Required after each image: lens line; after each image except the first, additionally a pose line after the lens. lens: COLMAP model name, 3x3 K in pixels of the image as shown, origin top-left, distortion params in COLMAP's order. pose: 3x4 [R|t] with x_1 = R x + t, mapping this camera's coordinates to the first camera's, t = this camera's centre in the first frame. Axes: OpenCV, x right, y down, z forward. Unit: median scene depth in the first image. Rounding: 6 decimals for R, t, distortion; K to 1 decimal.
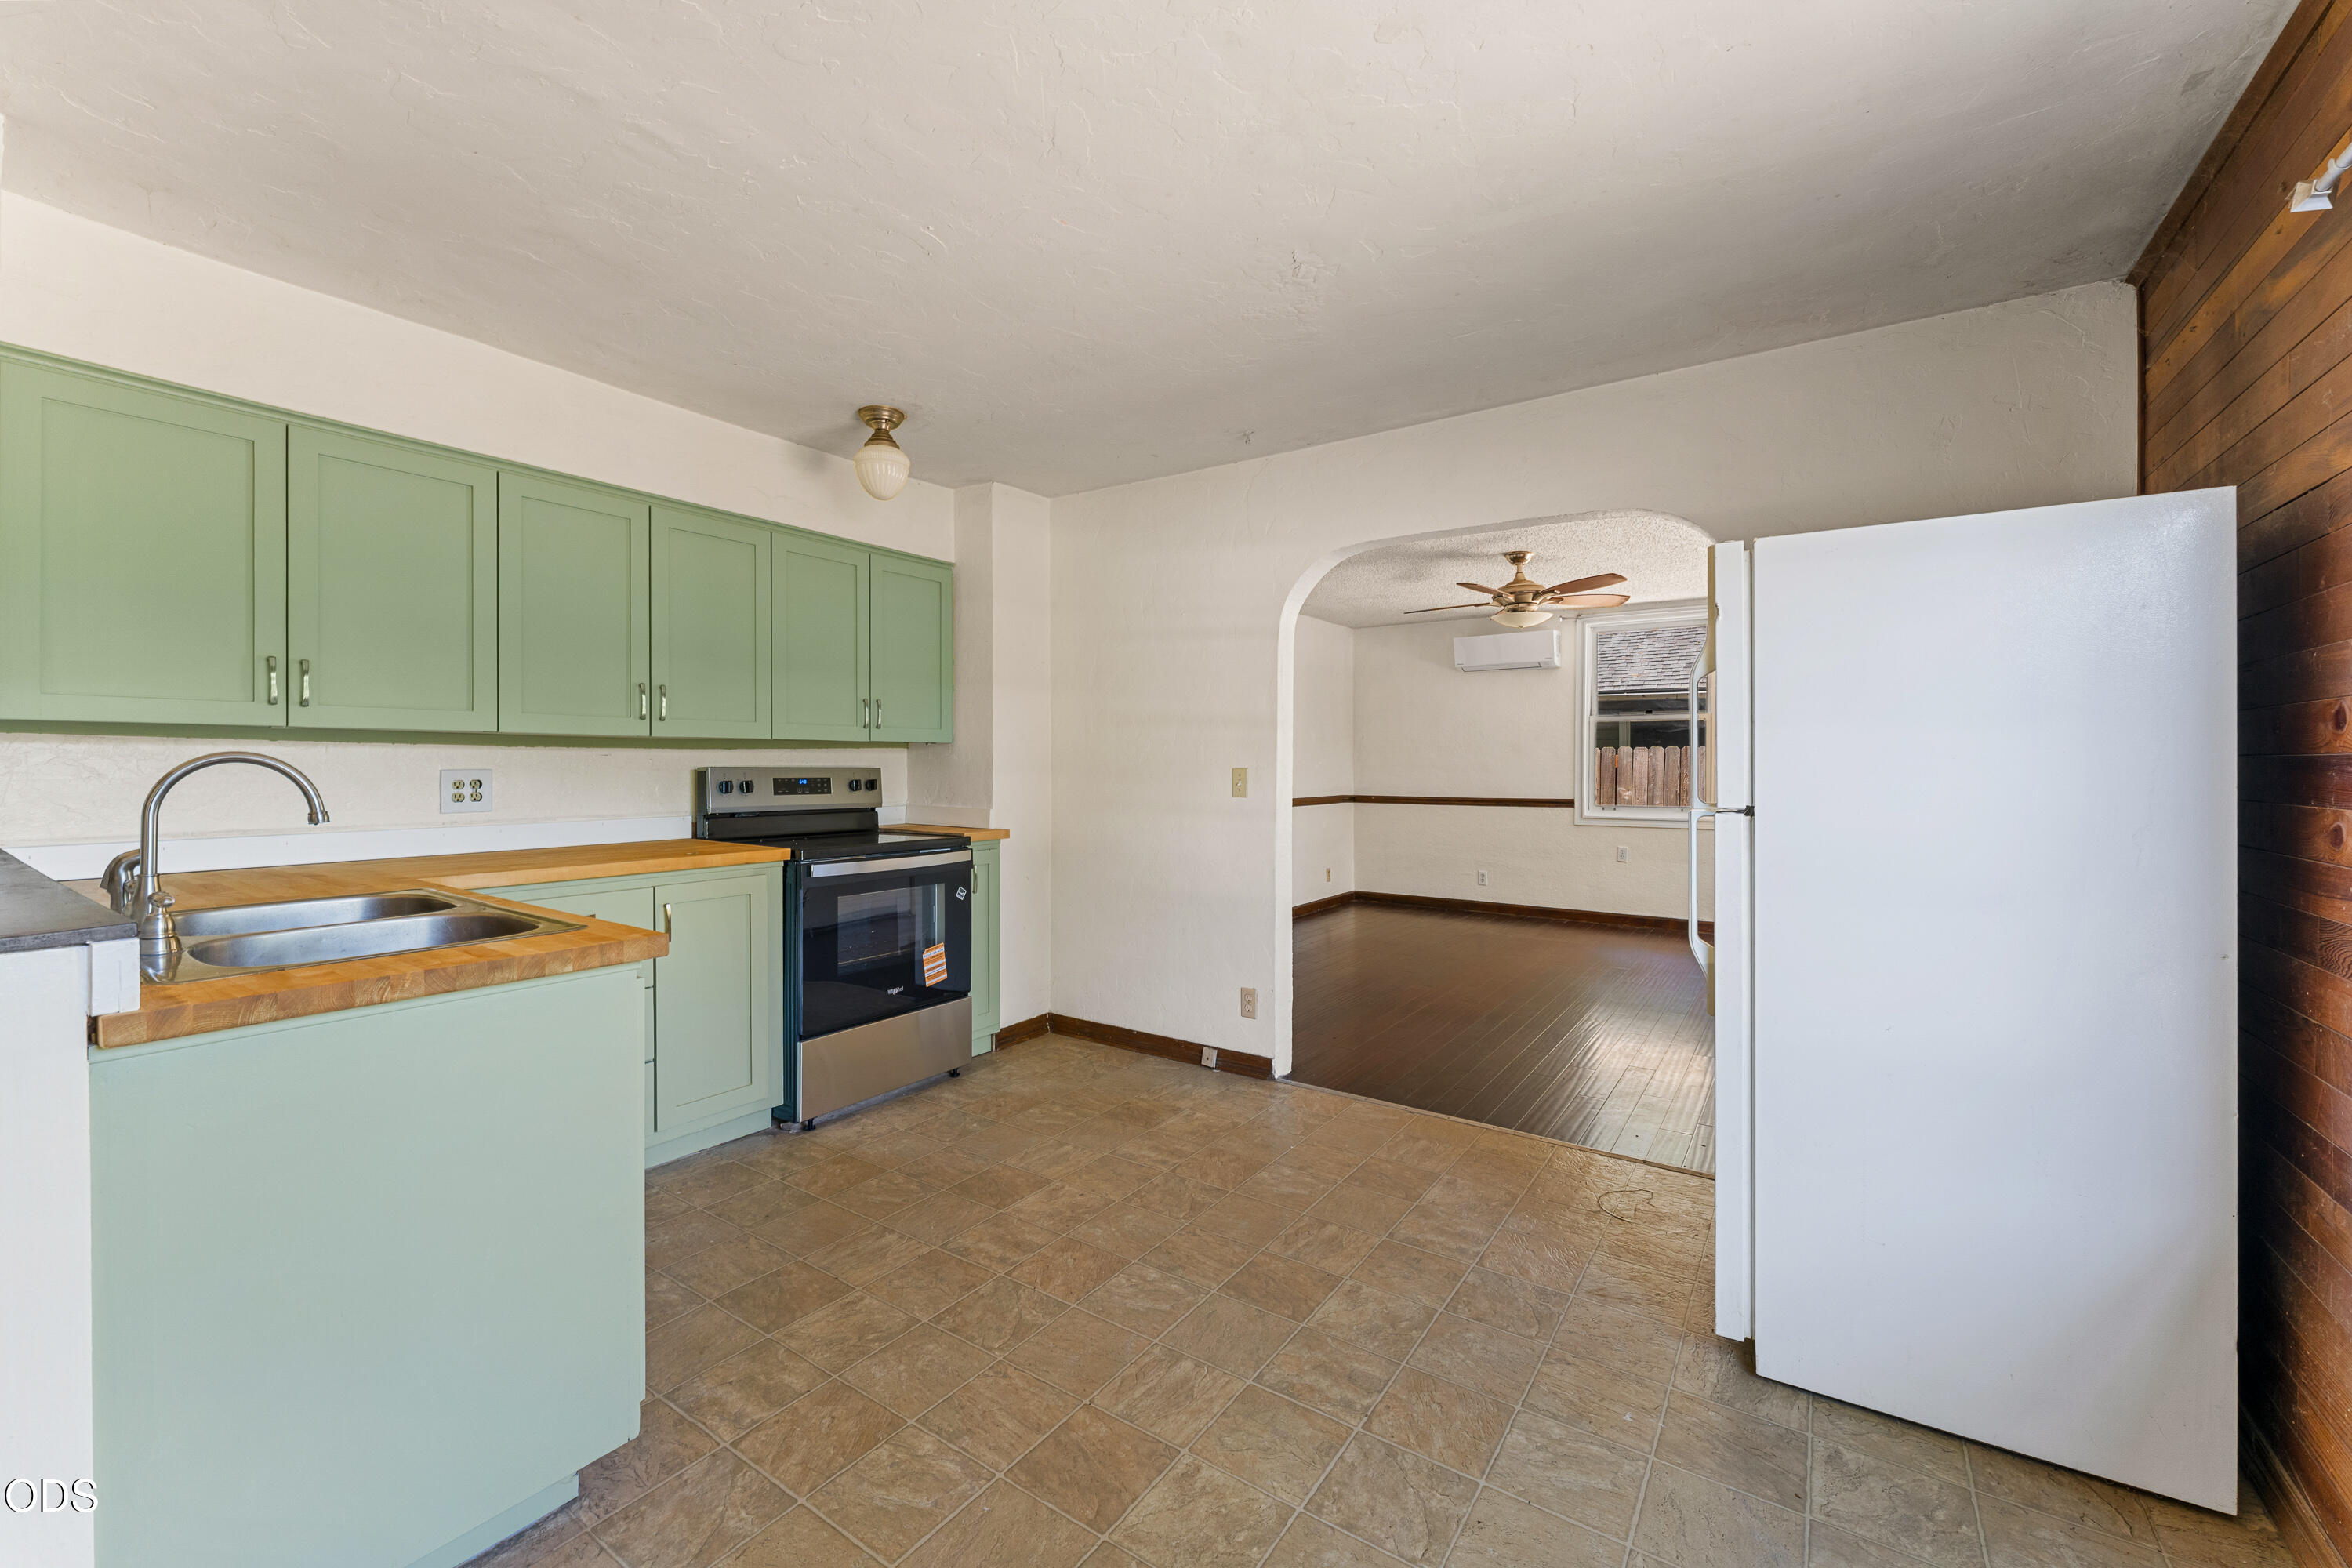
lens RADIAL K [[935.7, 0, 1174.8], [0, 935.7, 779.4], [0, 0, 1]] dist [-0.002790, 0.000603]
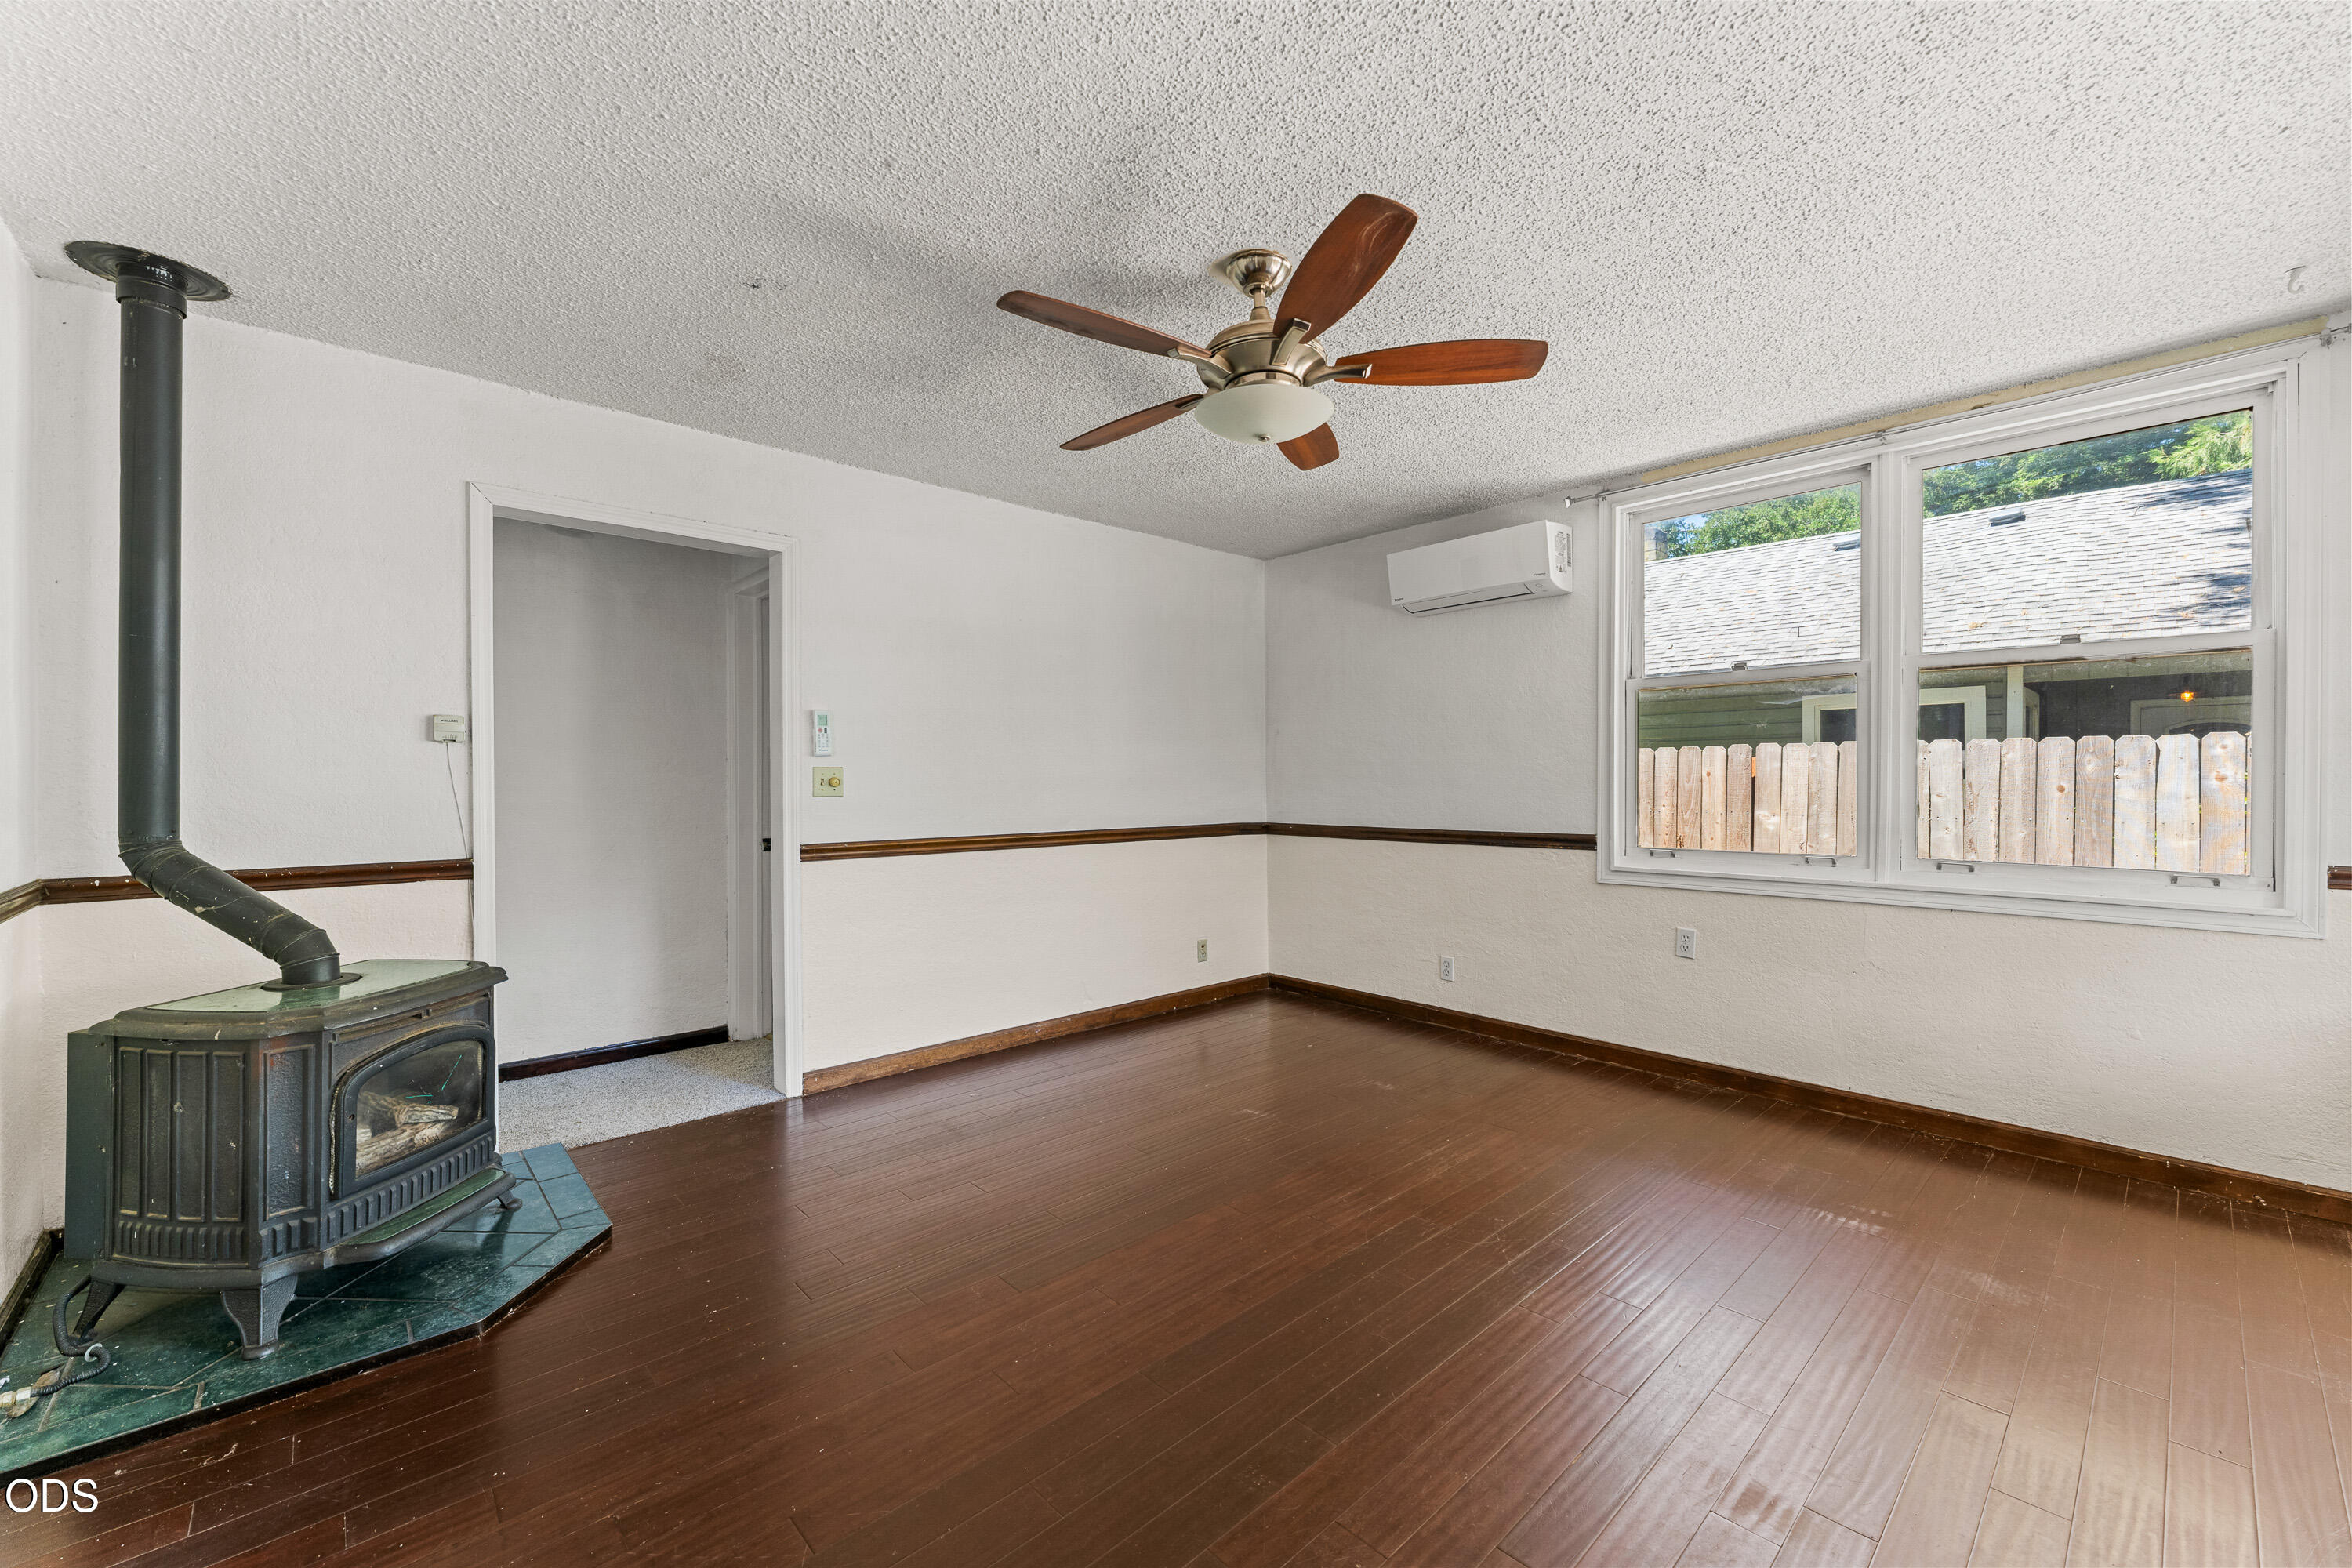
lens RADIAL K [[935.7, 0, 1168.6], [0, 935.7, 783.9], [0, 0, 1]] dist [-0.002790, 0.000603]
pose [[0.975747, -0.005344, -0.218838, 0.287930], [0.002890, 0.999929, -0.011532, -0.002725], [0.218884, 0.010620, 0.975693, 0.396249]]
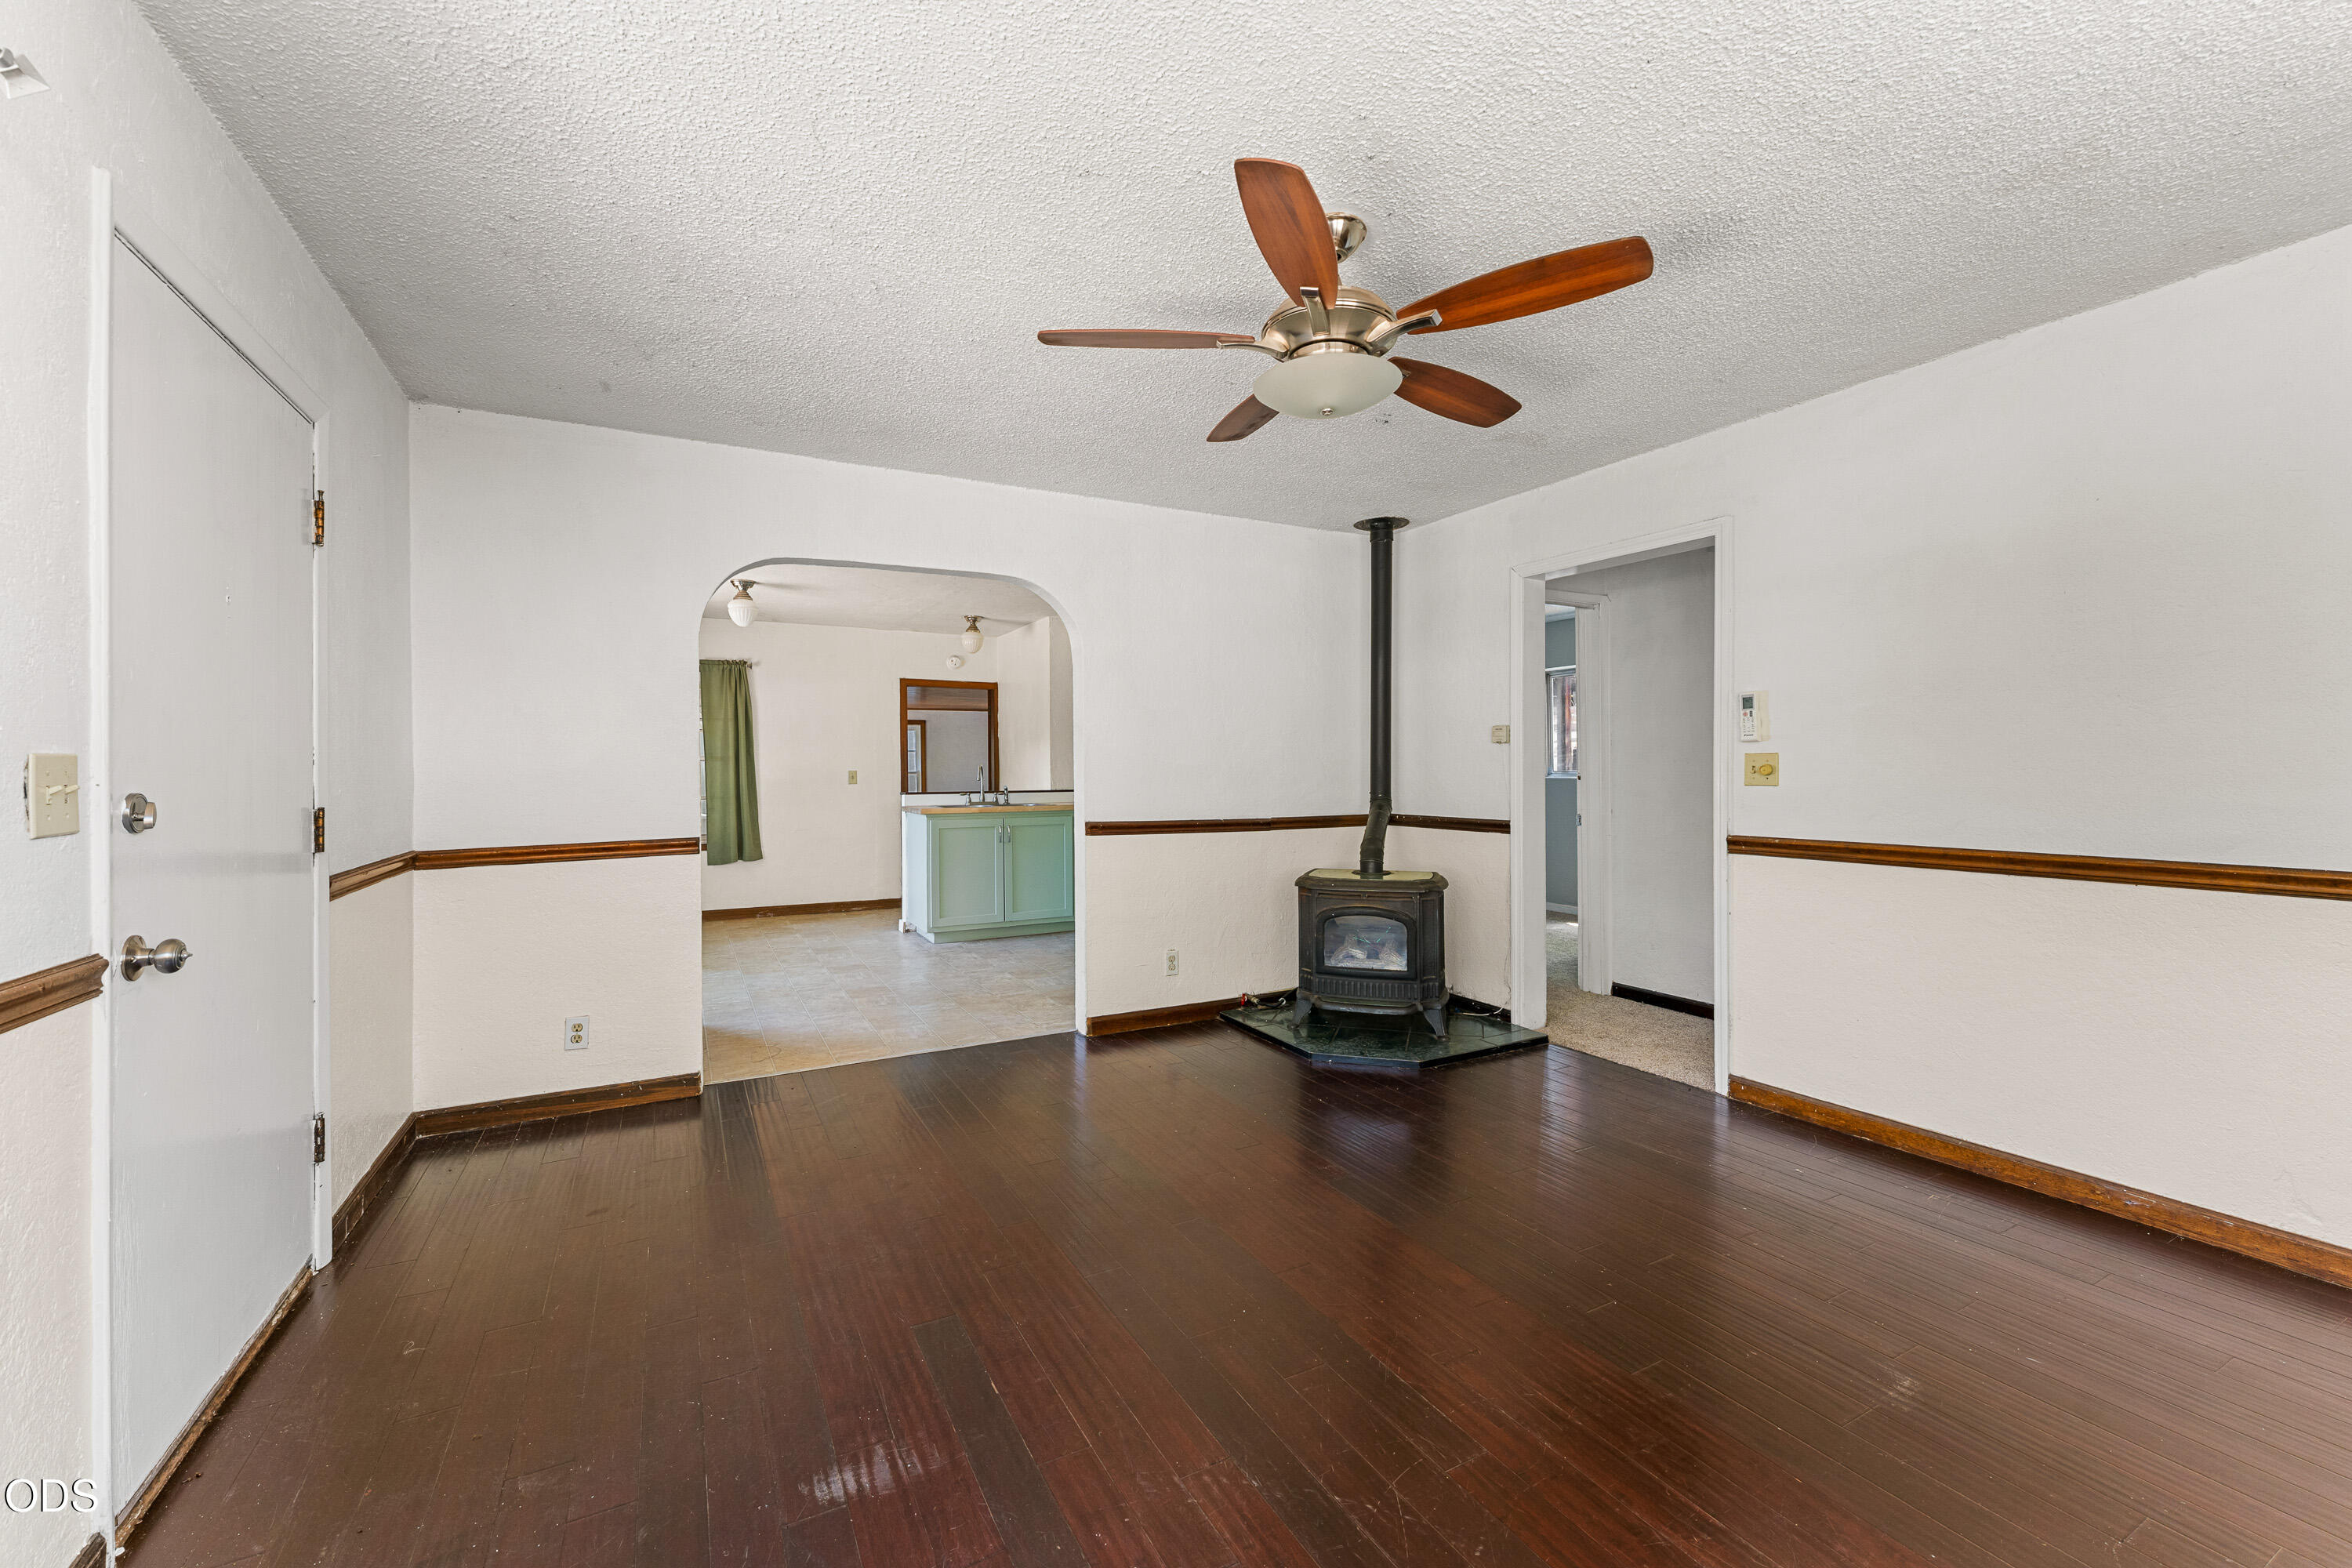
lens RADIAL K [[935.7, 0, 1169.0], [0, 935.7, 771.9], [0, 0, 1]] dist [-0.002790, 0.000603]
pose [[-0.464818, -0.002866, -0.885401, 0.454038], [-0.011764, 0.999926, 0.002939, -0.005353], [0.885328, 0.011782, -0.464818, 0.665857]]
